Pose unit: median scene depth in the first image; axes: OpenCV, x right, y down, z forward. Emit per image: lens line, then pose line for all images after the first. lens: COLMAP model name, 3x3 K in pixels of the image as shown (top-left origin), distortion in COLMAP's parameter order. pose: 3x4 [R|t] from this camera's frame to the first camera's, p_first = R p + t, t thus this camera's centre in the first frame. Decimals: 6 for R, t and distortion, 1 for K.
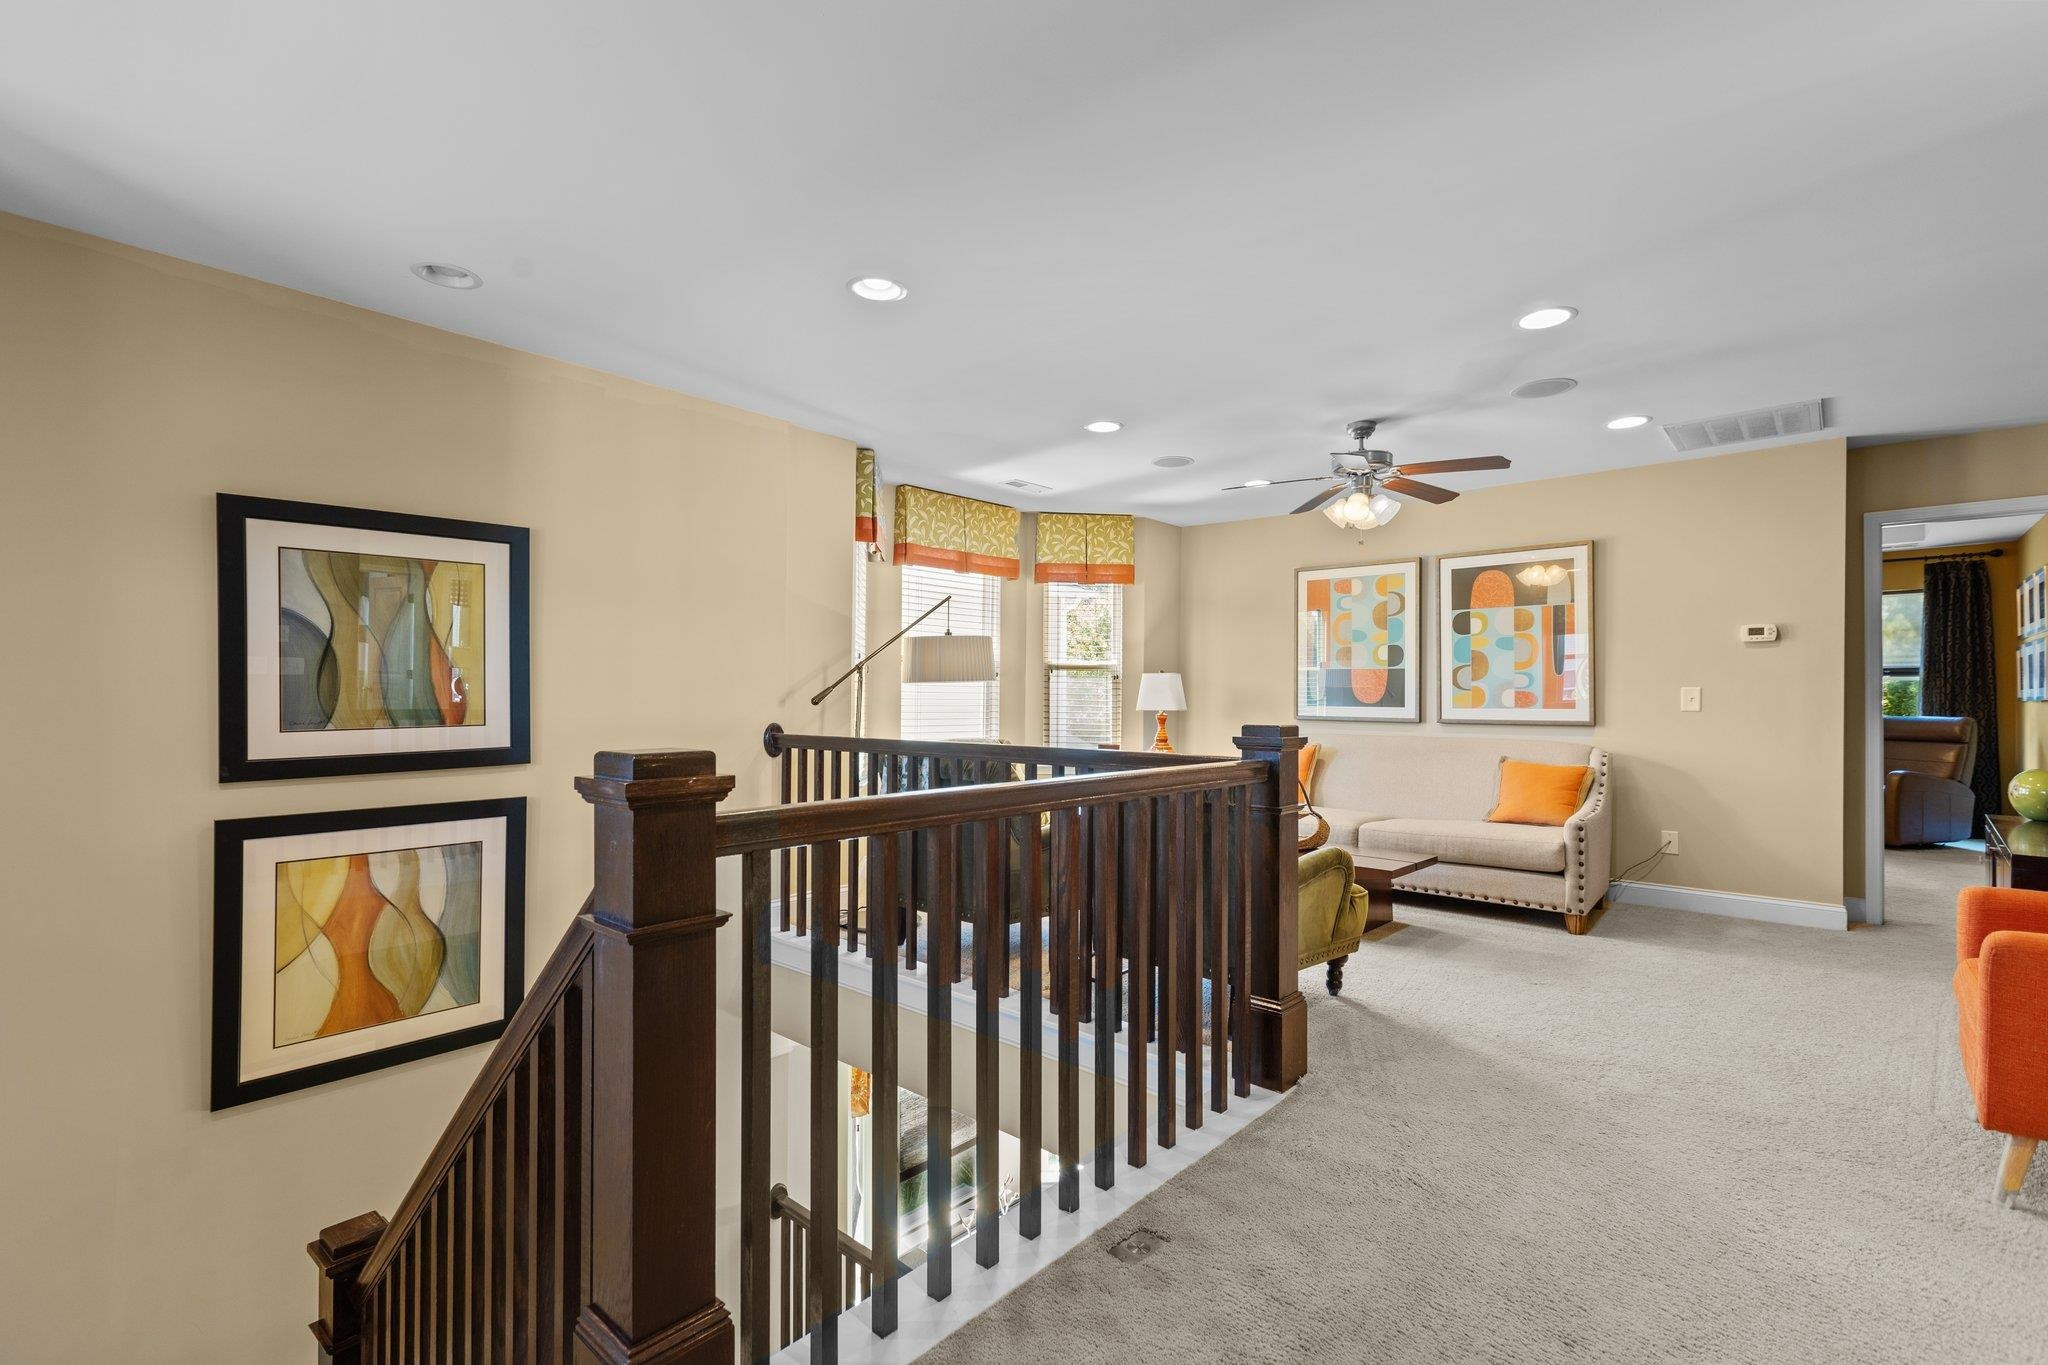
lens RADIAL K [[913.3, 0, 1022.0], [0, 913.3, 683.7], [0, 0, 1]] dist [0.004087, -0.001379]
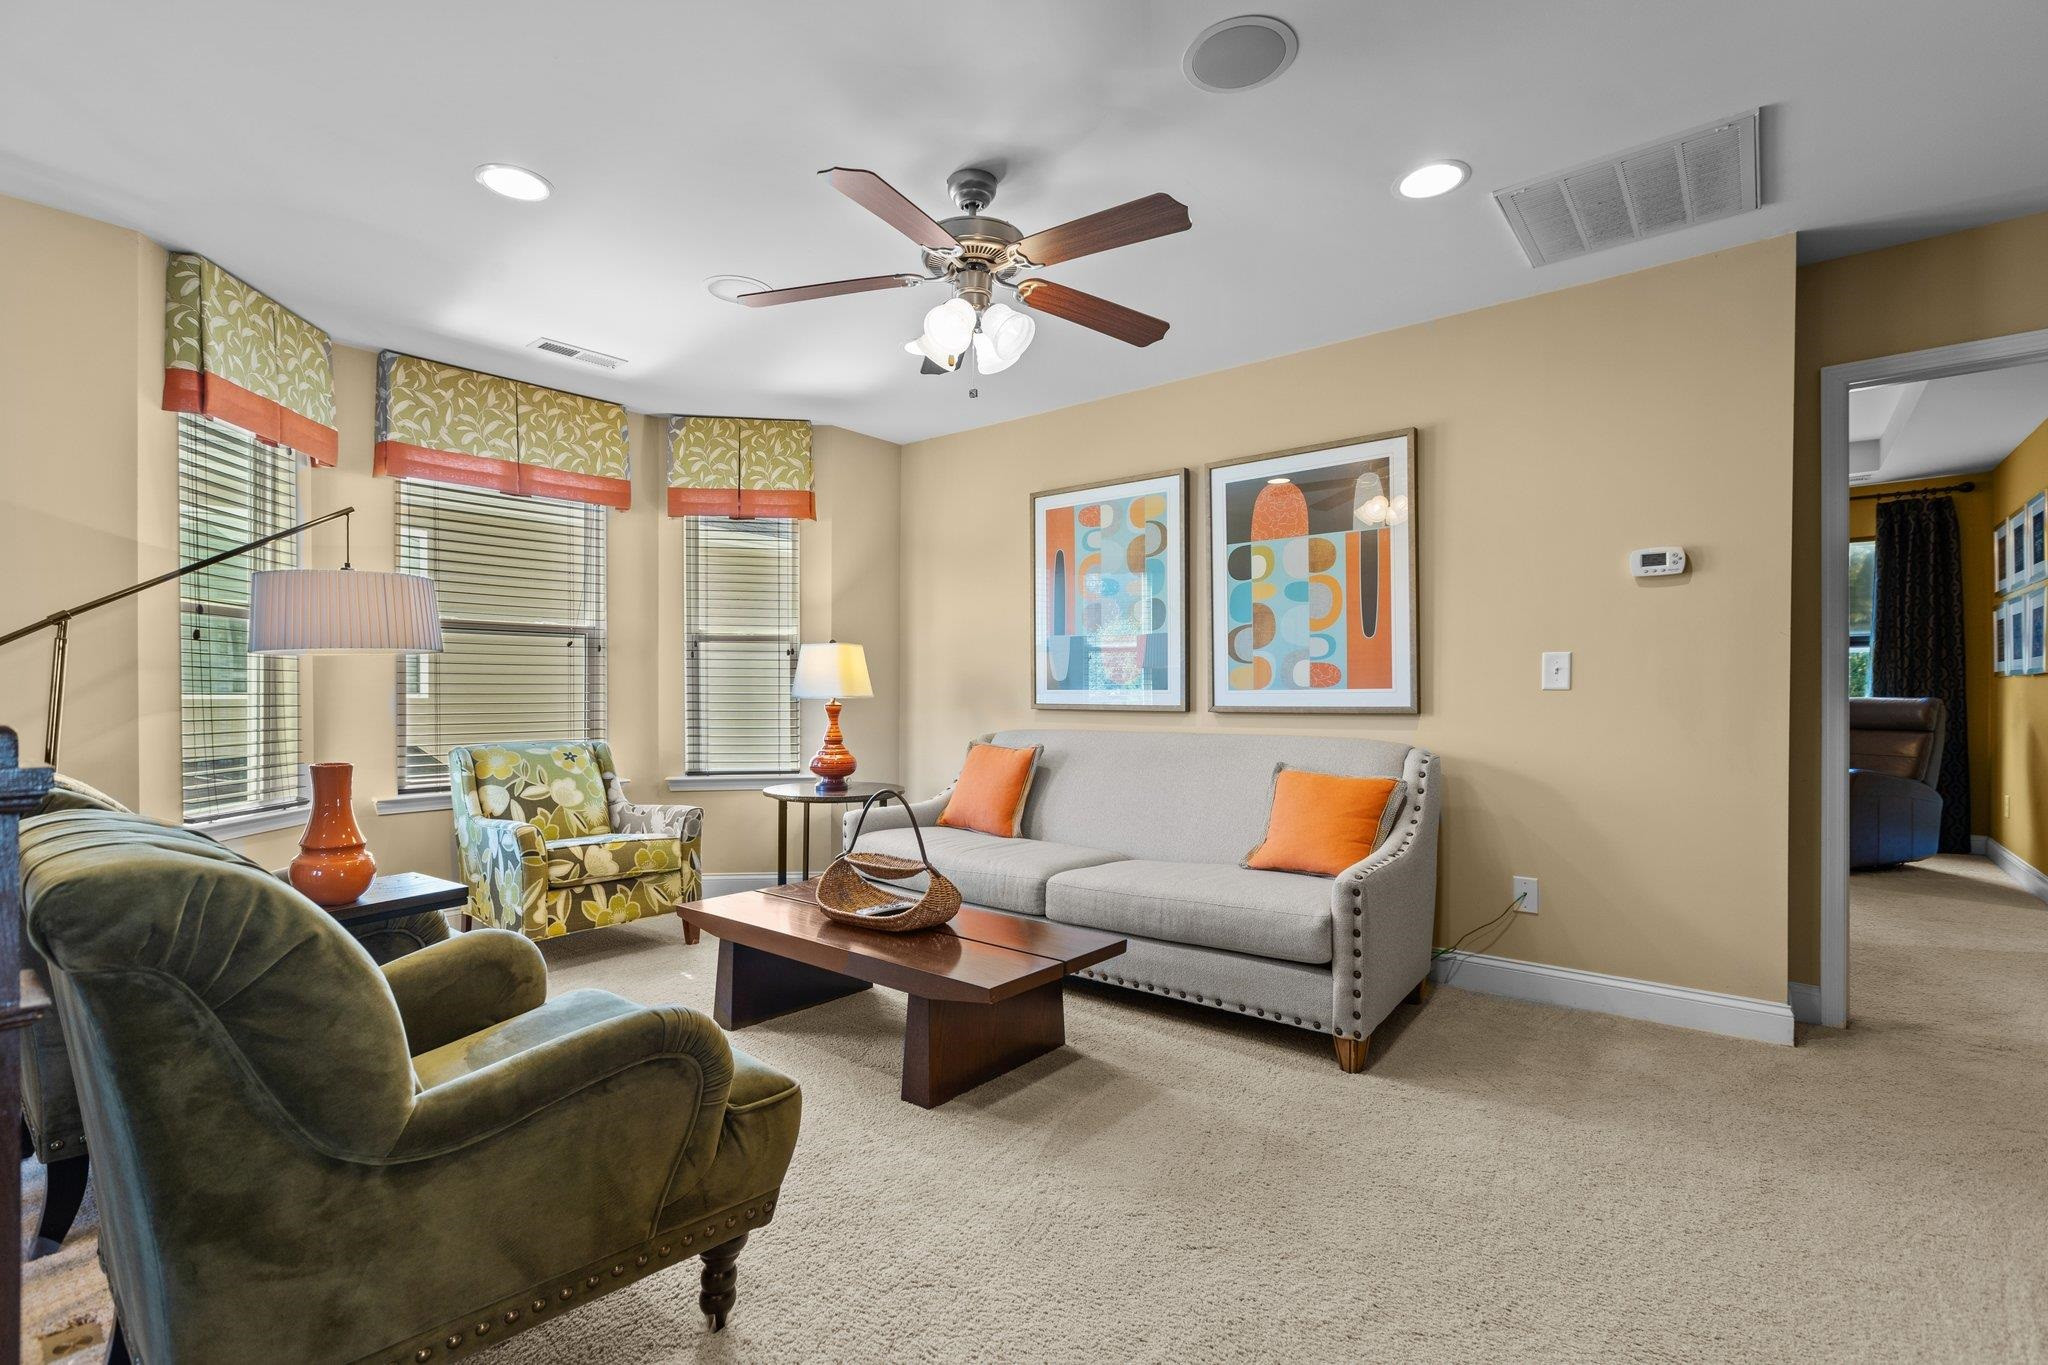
lens RADIAL K [[913.3, 0, 1020.1], [0, 913.3, 689.8], [0, 0, 1]] dist [0.004087, -0.001379]
pose [[0.998847, -0.008874, 0.047184, 0.296018], [0.008188, 0.999858, 0.014722, 0.015950], [-0.047308, -0.014319, 0.998778, 0.344772]]
